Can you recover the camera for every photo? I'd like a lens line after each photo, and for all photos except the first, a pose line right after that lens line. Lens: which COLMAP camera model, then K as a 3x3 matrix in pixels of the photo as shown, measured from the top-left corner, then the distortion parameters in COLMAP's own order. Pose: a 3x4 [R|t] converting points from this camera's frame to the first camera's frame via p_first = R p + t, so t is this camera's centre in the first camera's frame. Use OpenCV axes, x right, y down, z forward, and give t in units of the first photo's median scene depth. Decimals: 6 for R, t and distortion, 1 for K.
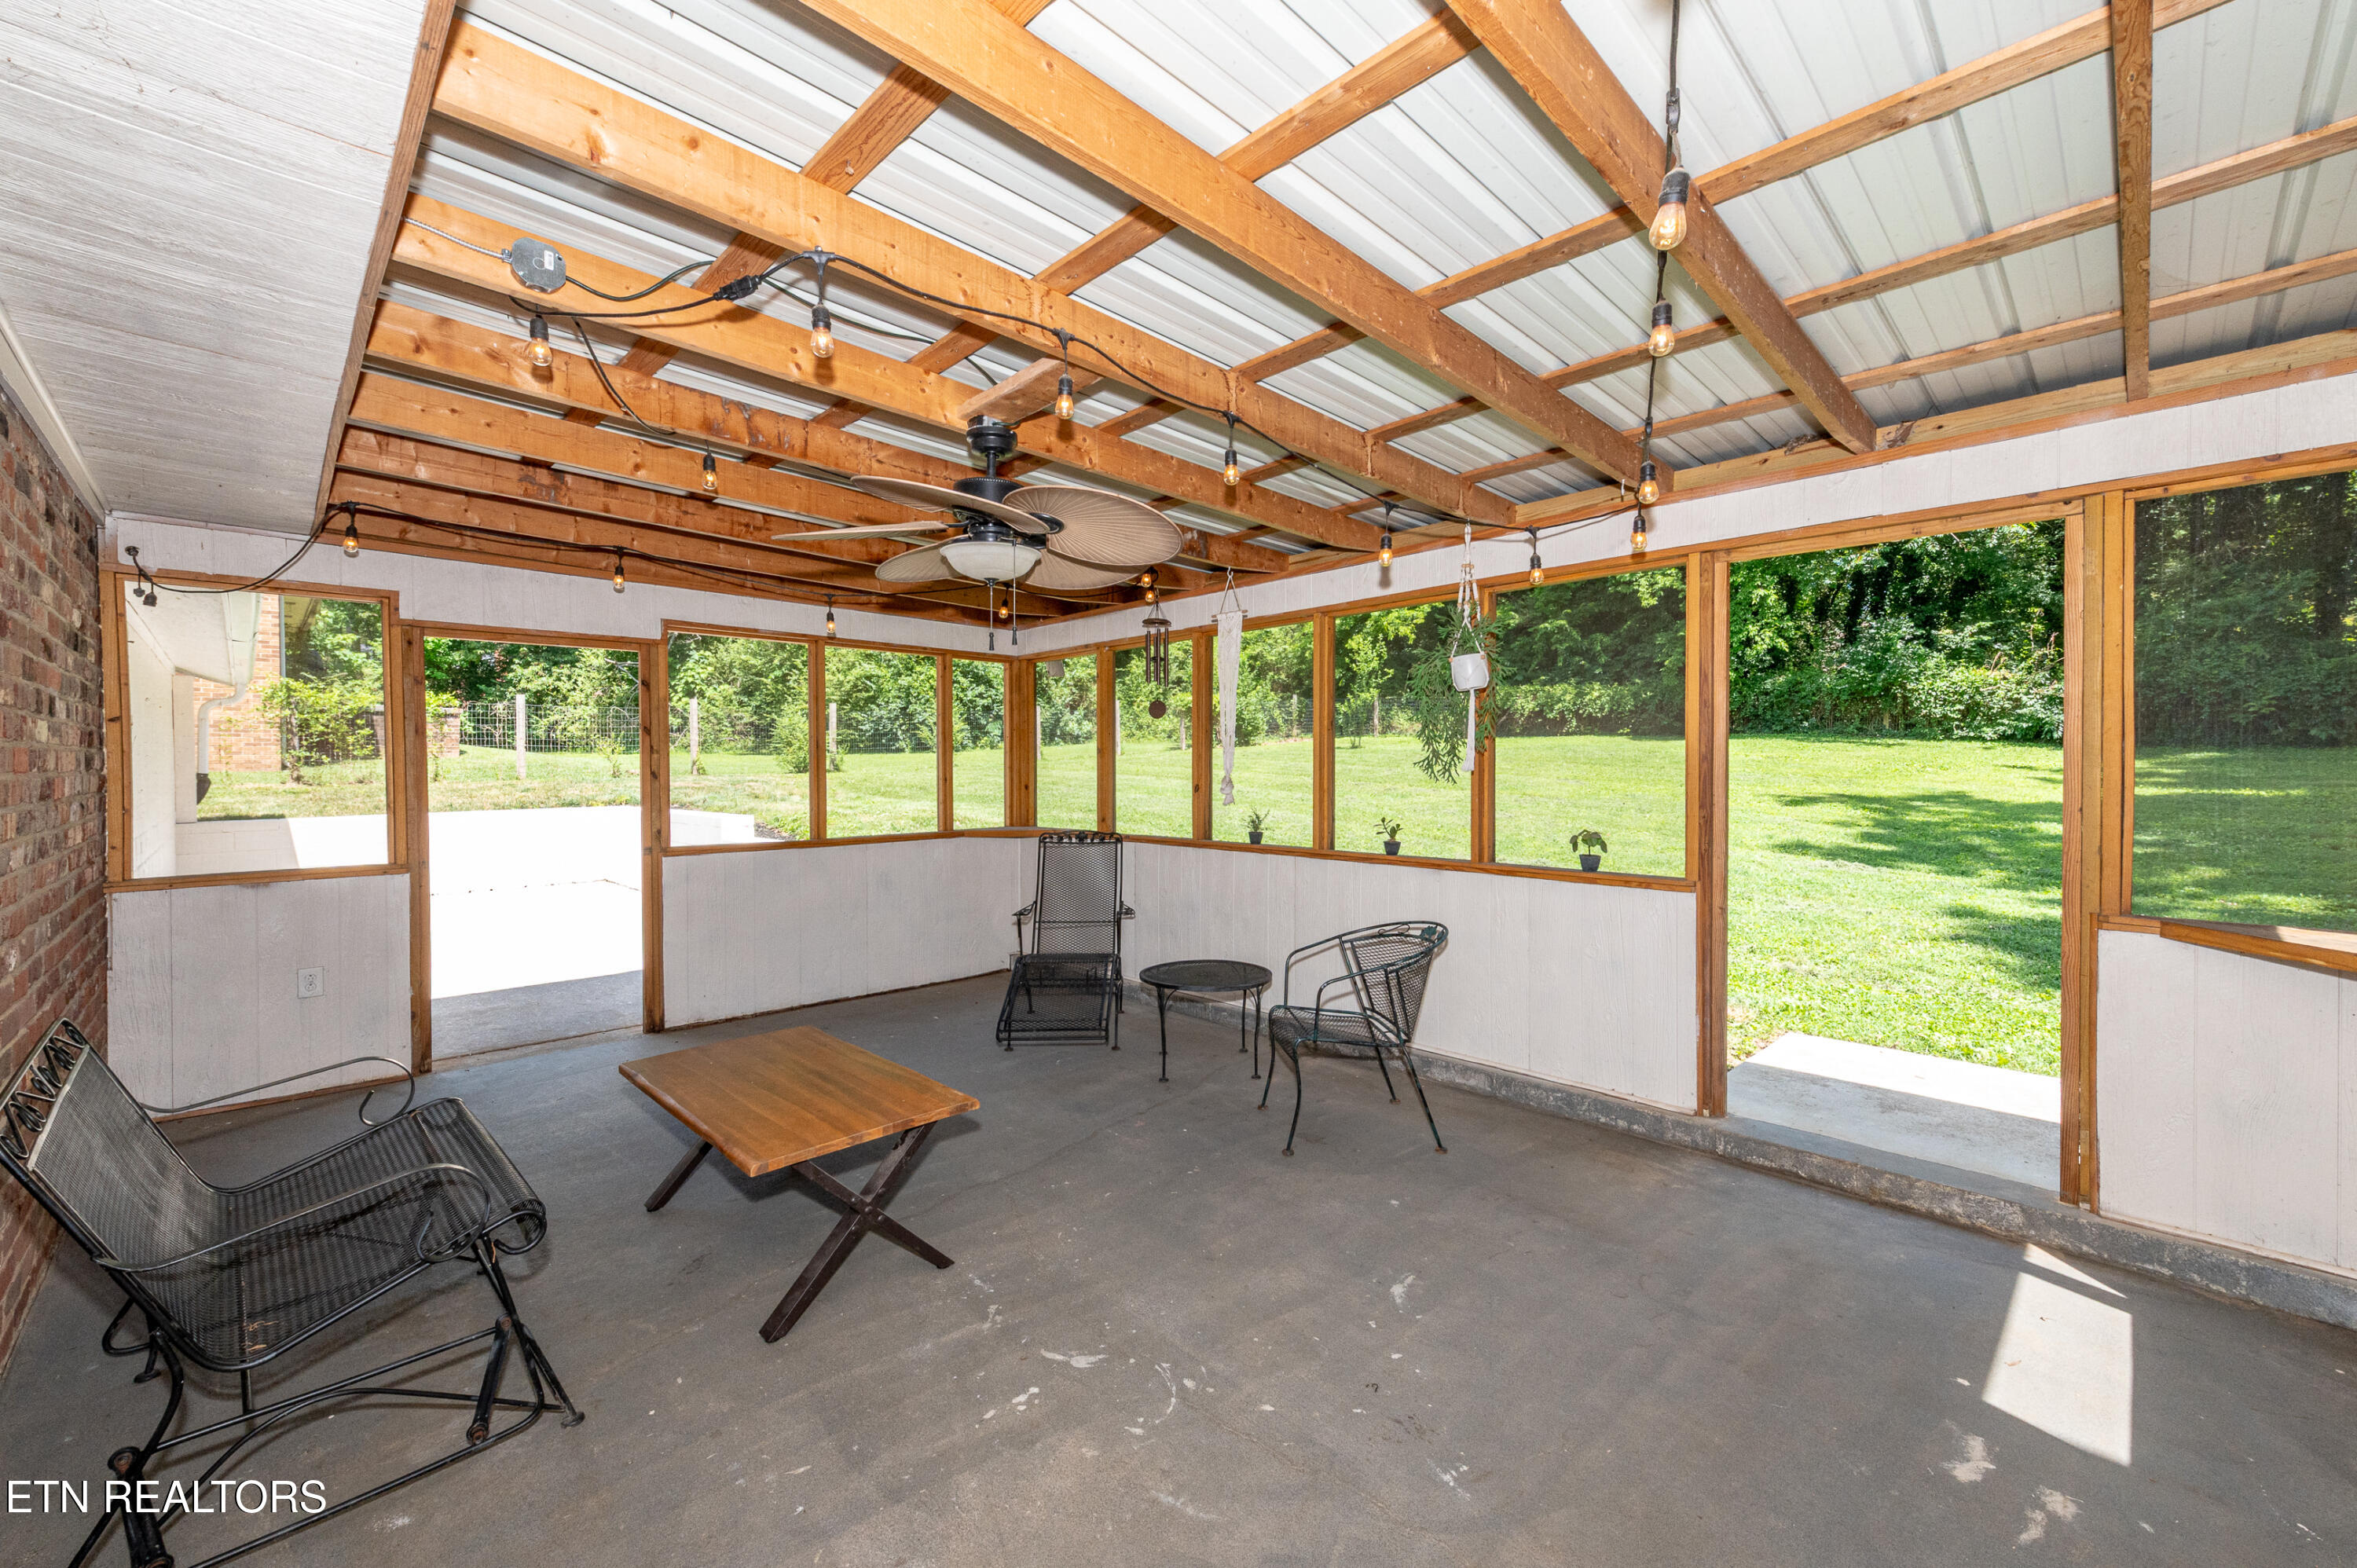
lens RADIAL K [[926.2, 0, 1191.1], [0, 926.2, 768.1], [0, 0, 1]] dist [0.009618, -0.002779]
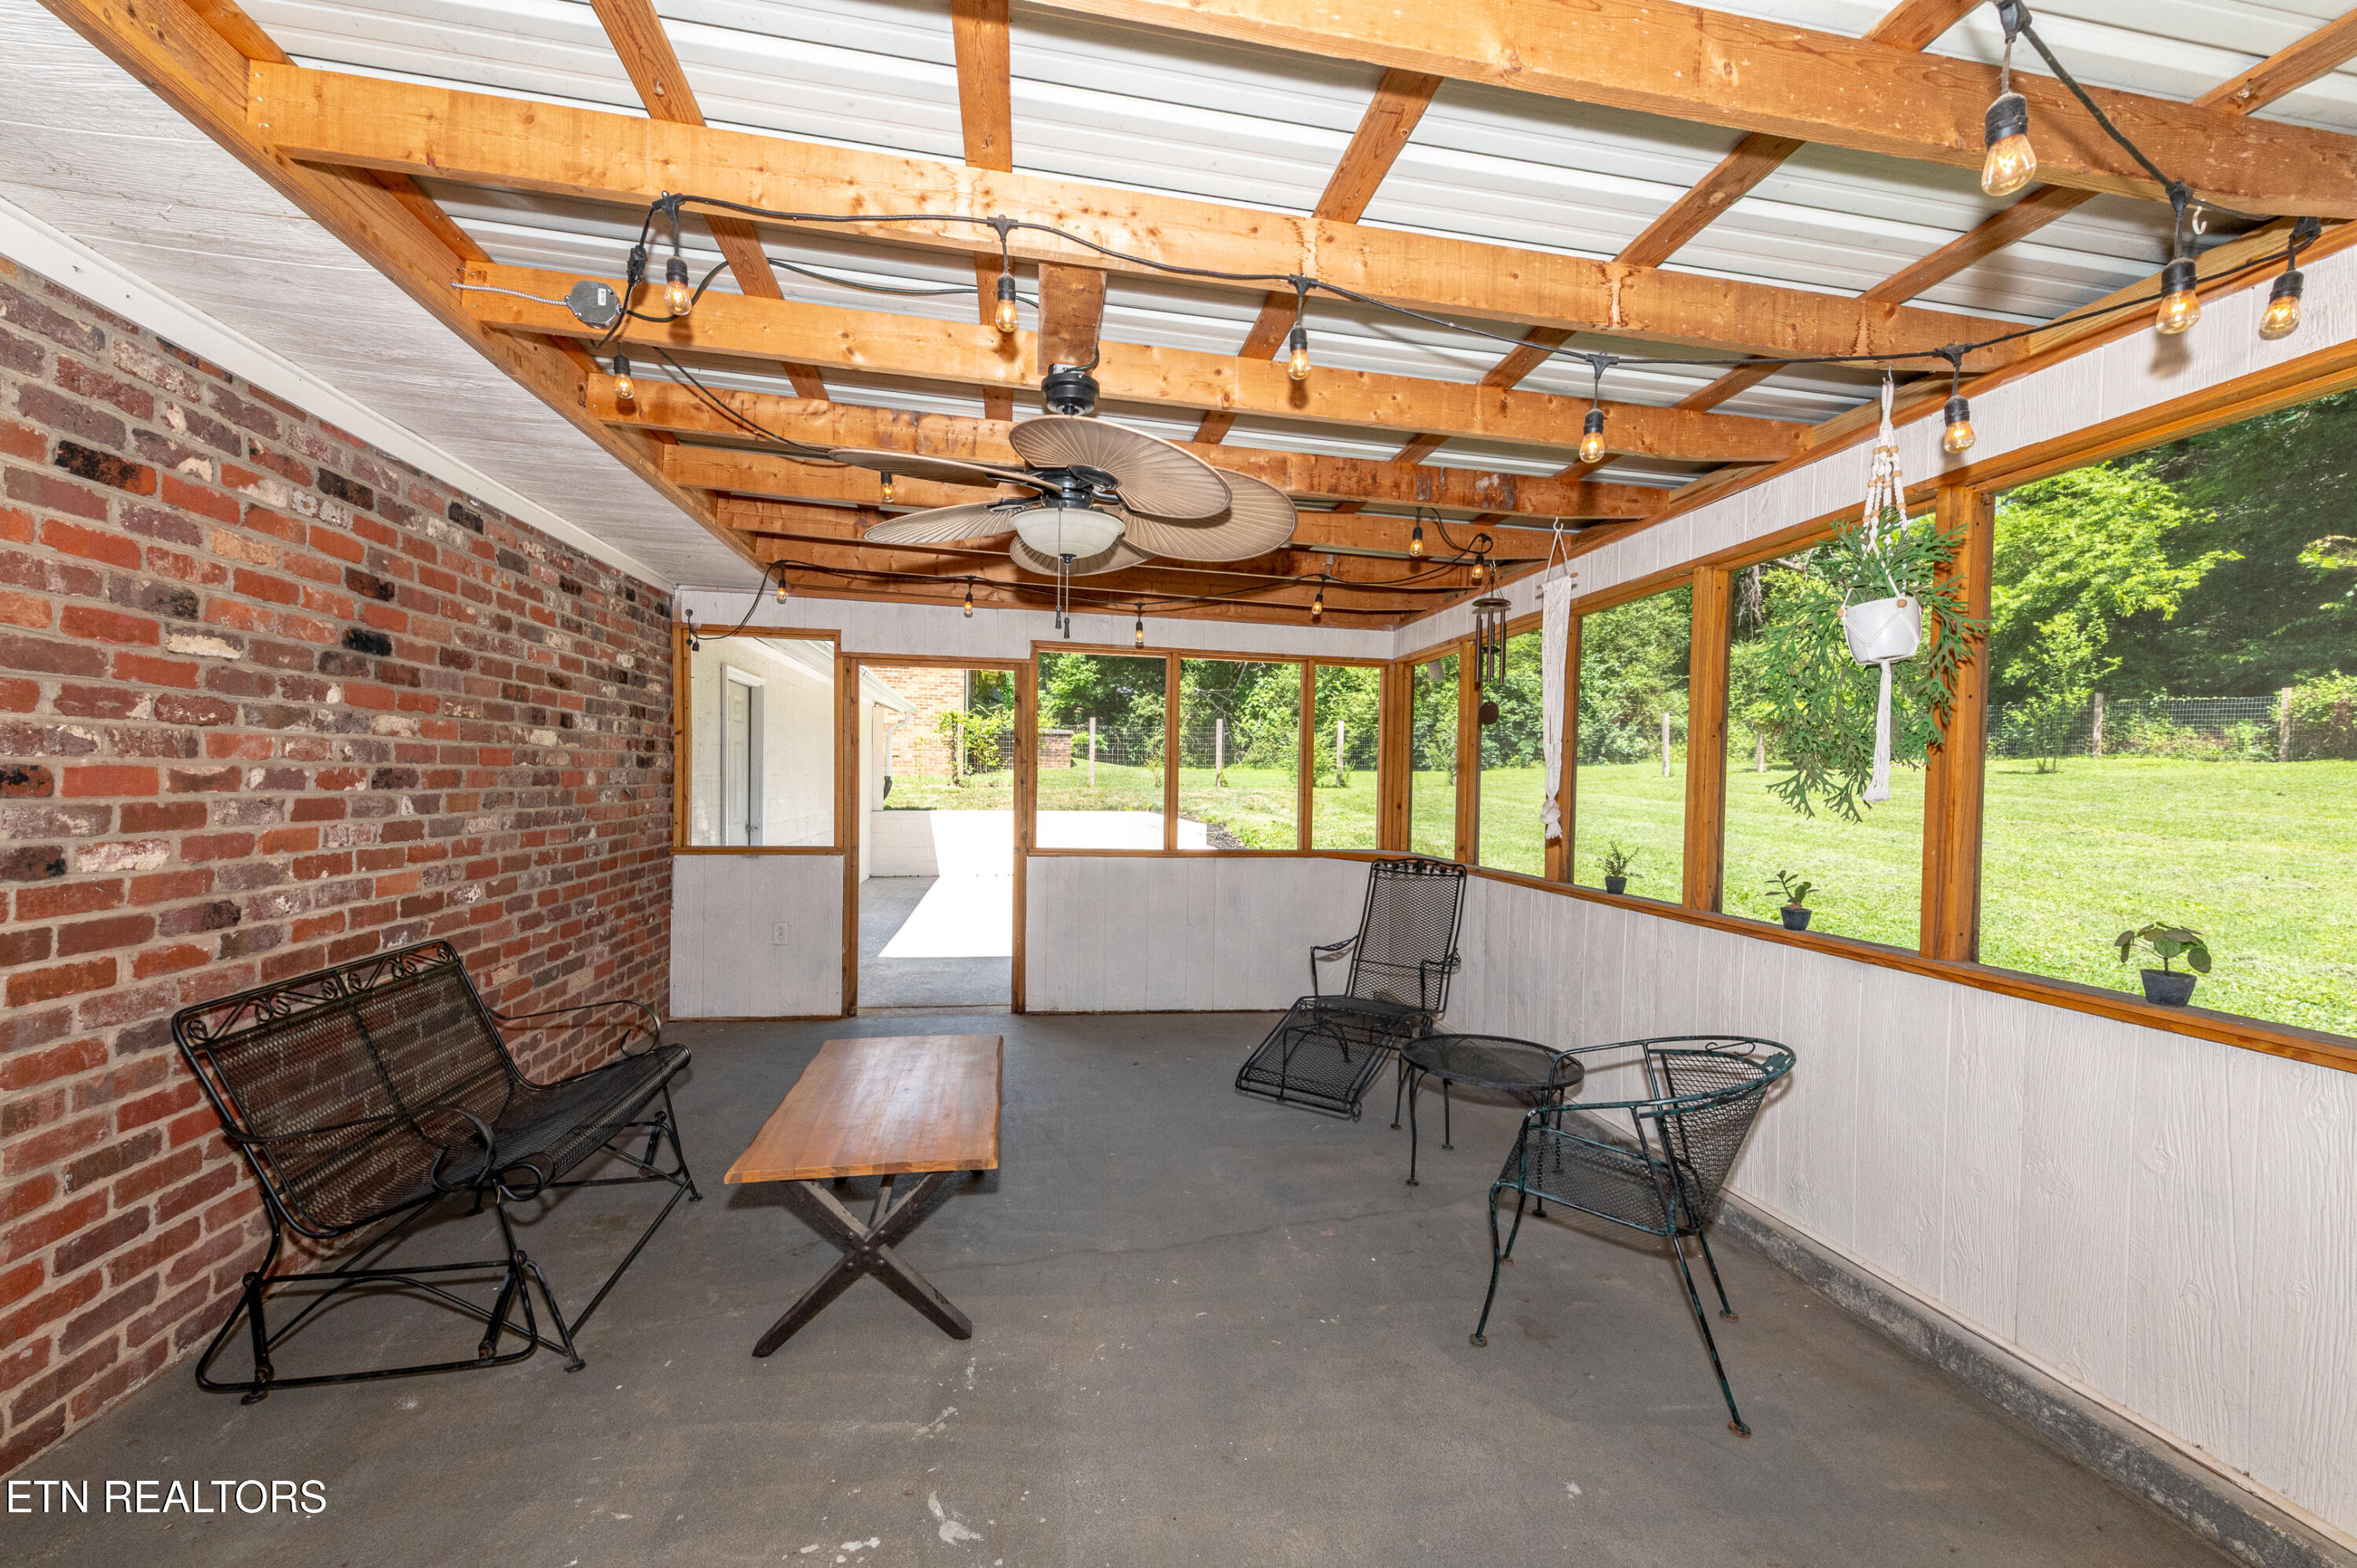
lens RADIAL K [[926.2, 0, 1186.2], [0, 926.2, 781.7], [0, 0, 1]] dist [0.009618, -0.002779]
pose [[0.823055, 0.020980, -0.567574, 0.192249], [-0.024503, 0.999699, 0.001422, 0.001101], [0.567433, 0.012737, 0.823321, 0.186019]]
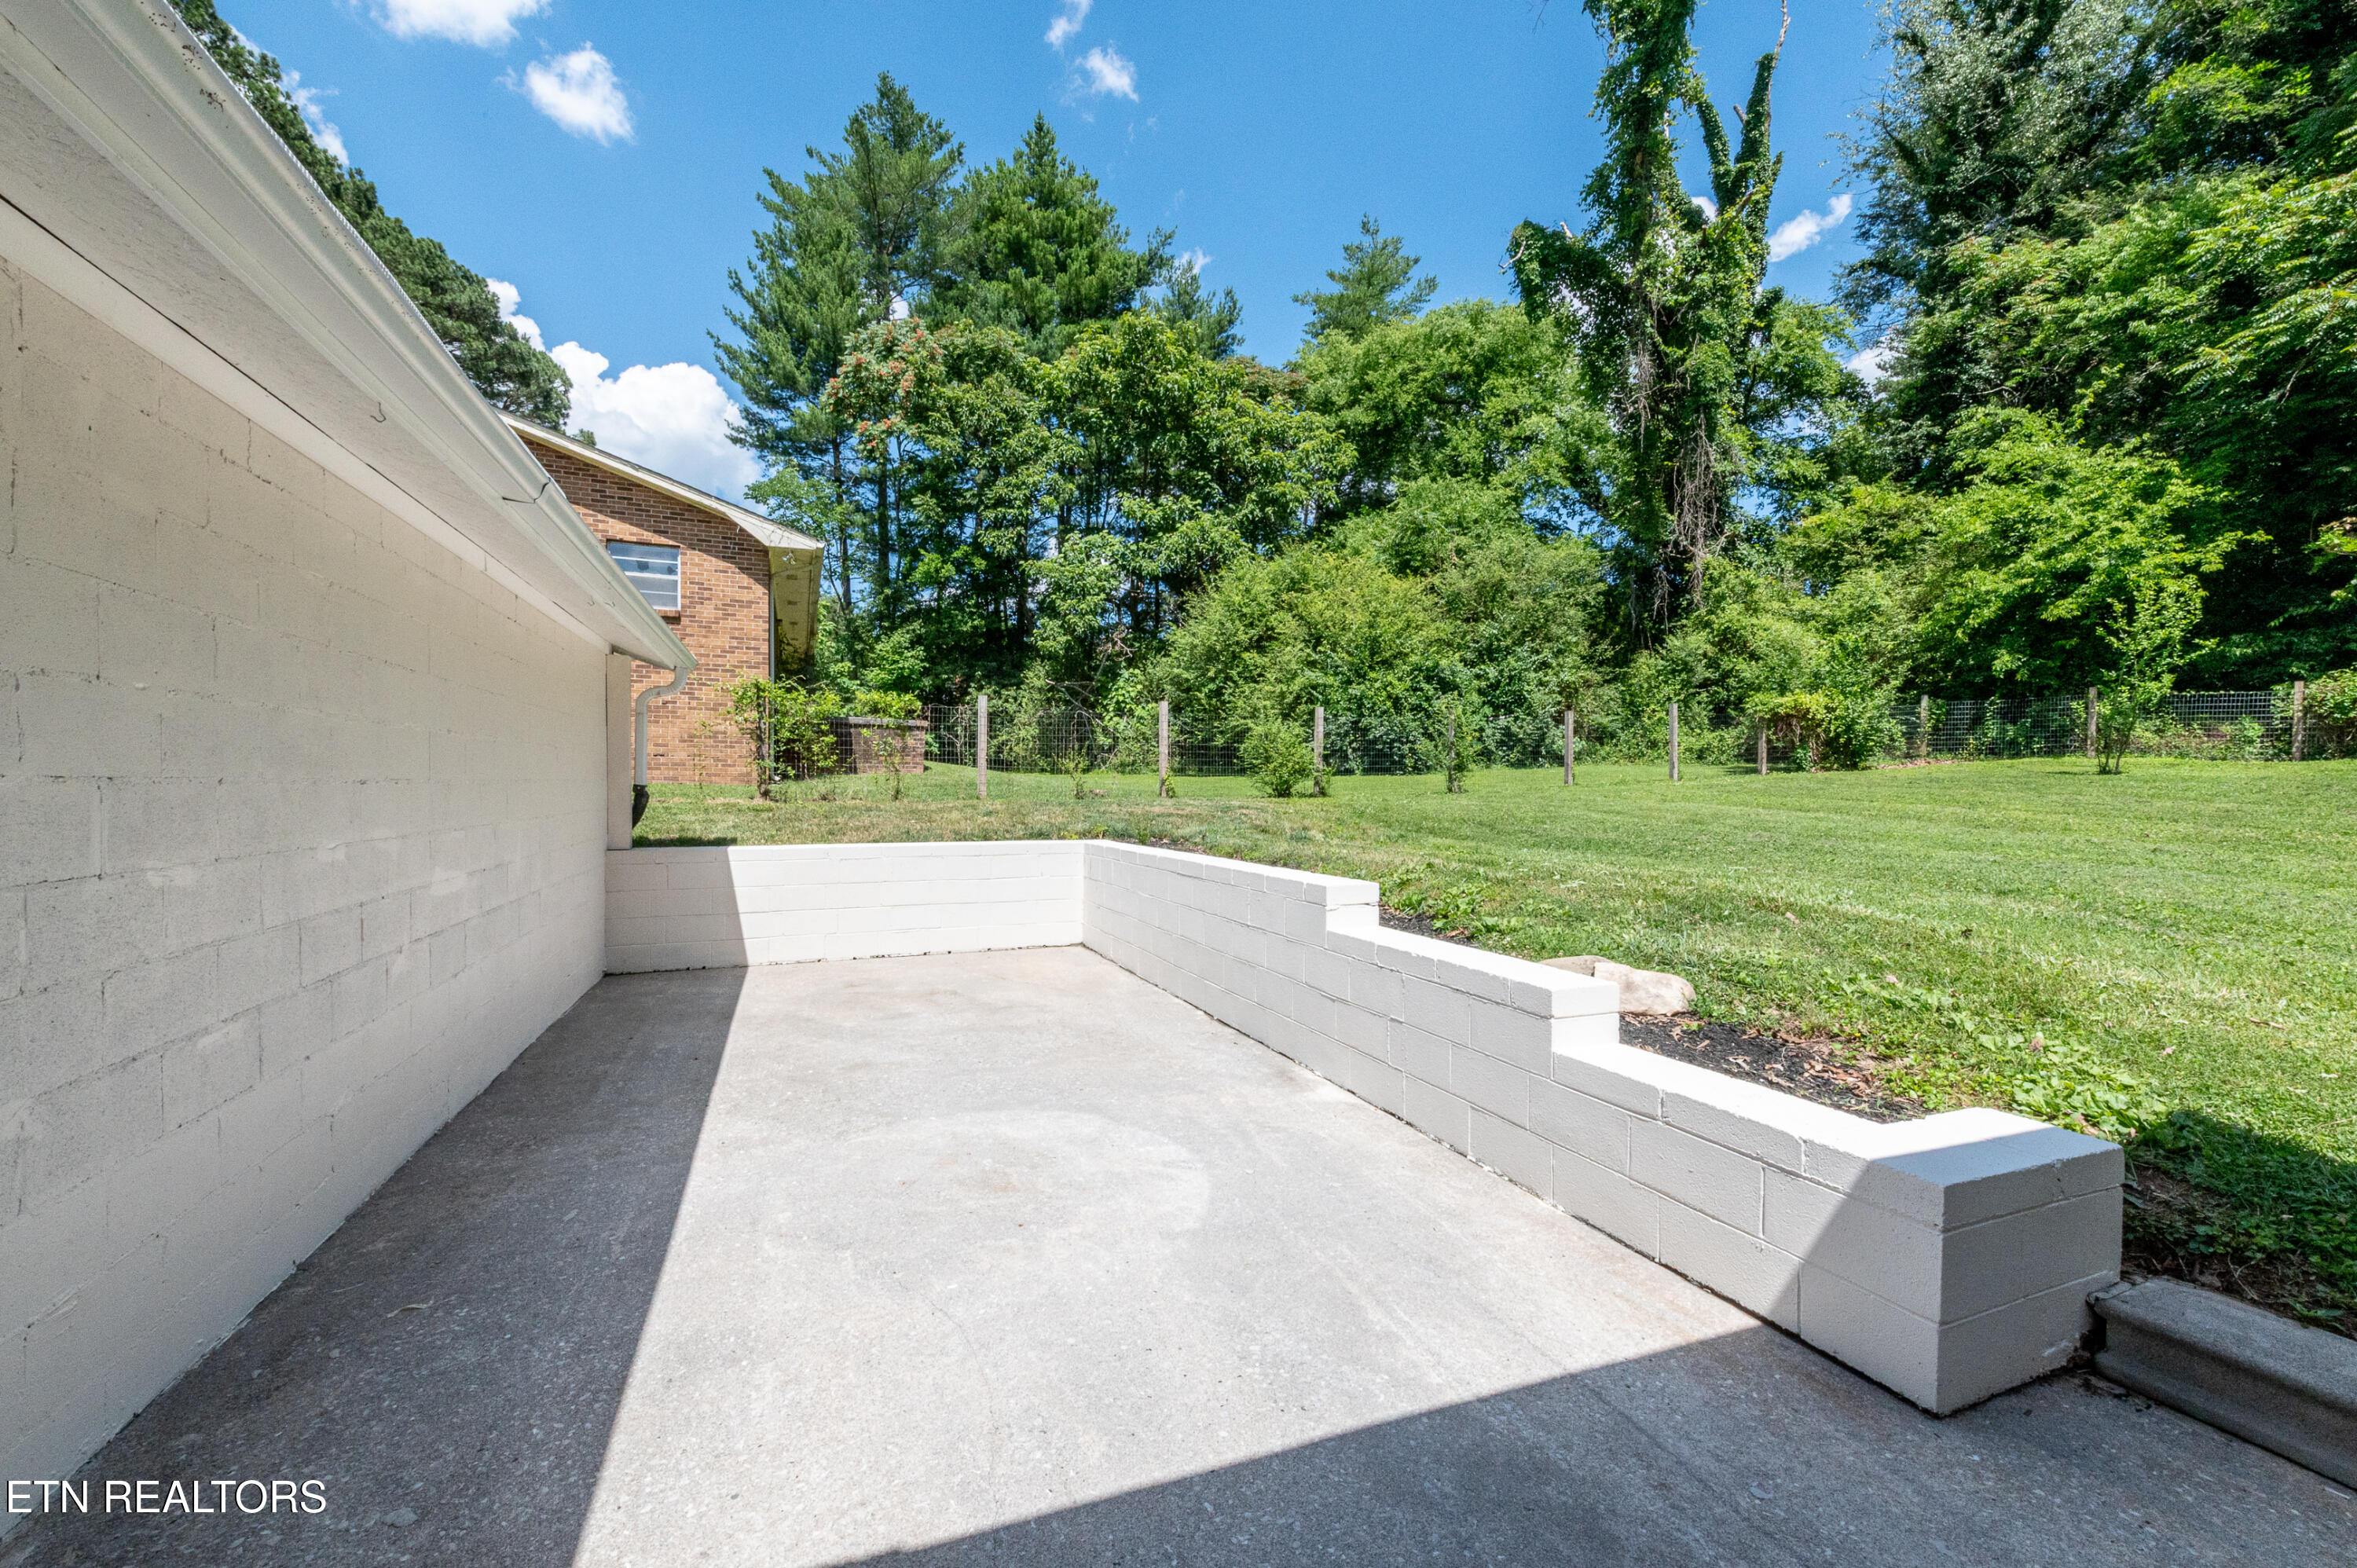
lens RADIAL K [[926.2, 0, 1192.0], [0, 926.2, 798.4], [0, 0, 1]] dist [0.009618, -0.002779]
pose [[0.924587, 0.019325, -0.380481, -0.642283], [-0.017882, 0.999813, 0.007328, 0.005766], [0.380552, 0.000028, 0.924760, 0.851276]]
